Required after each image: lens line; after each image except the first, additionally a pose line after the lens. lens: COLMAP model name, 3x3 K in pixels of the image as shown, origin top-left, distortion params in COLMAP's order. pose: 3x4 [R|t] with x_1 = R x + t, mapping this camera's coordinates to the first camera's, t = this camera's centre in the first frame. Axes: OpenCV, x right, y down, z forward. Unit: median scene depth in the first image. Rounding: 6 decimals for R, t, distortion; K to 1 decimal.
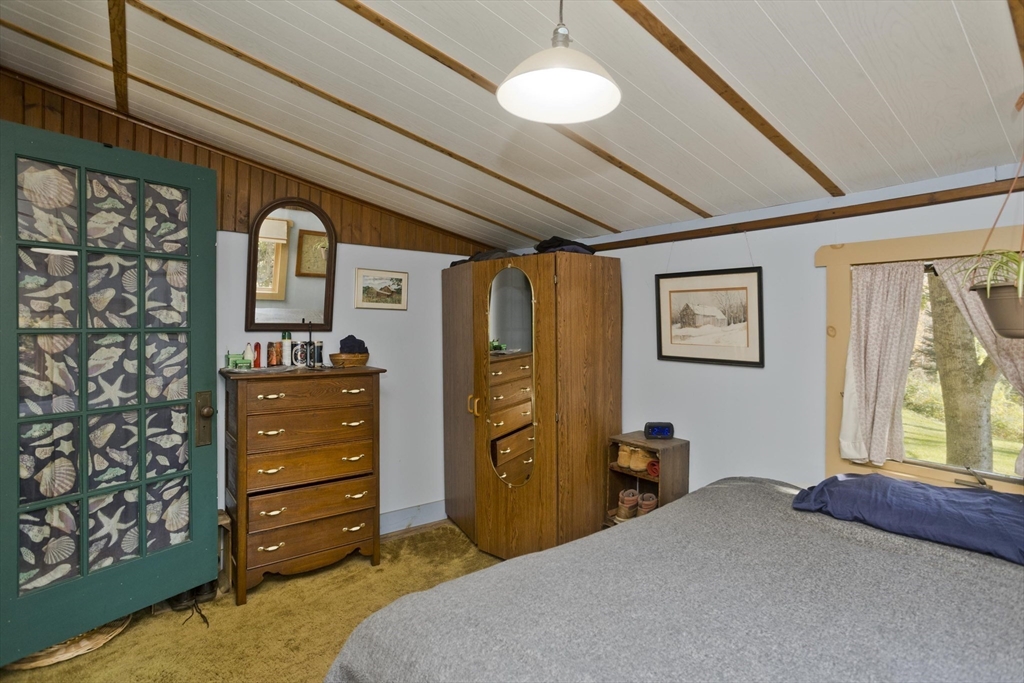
lens RADIAL K [[506.0, 0, 511.7], [0, 506.0, 319.0], [0, 0, 1]] dist [0.019620, 0.000799]
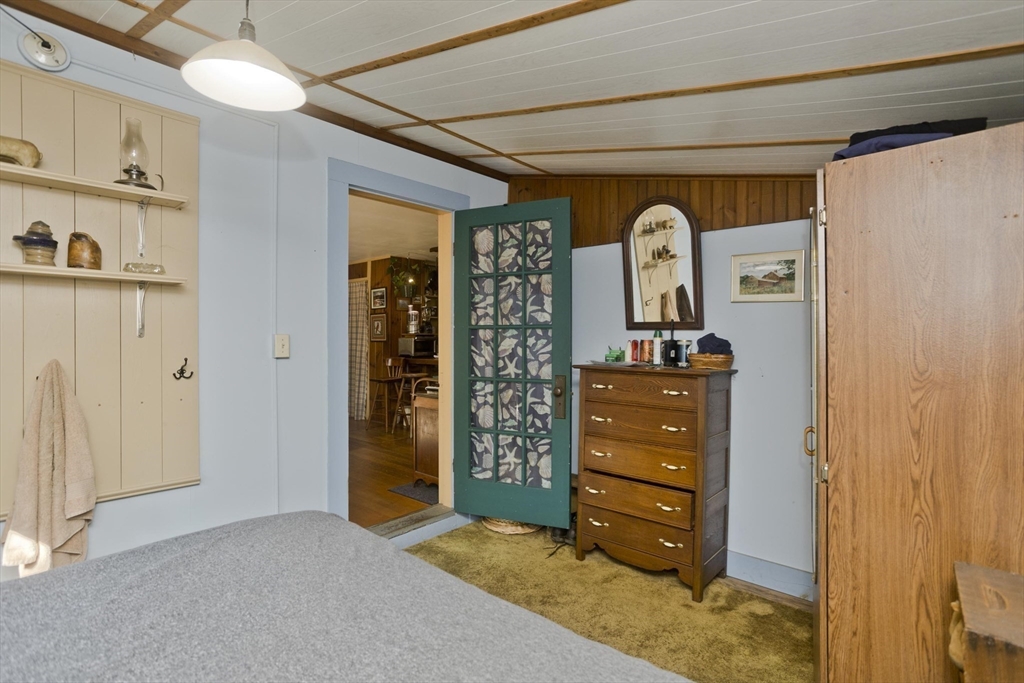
lens RADIAL K [[500.4, 0, 510.6], [0, 500.4, 329.3], [0, 0, 1]] dist [-0.027079, 0.000878]
pose [[0.214671, -0.022423, -0.976429, 0.629193], [0.001946, 0.999744, -0.022531, 0.061228], [0.976684, 0.002936, 0.214660, 0.672040]]
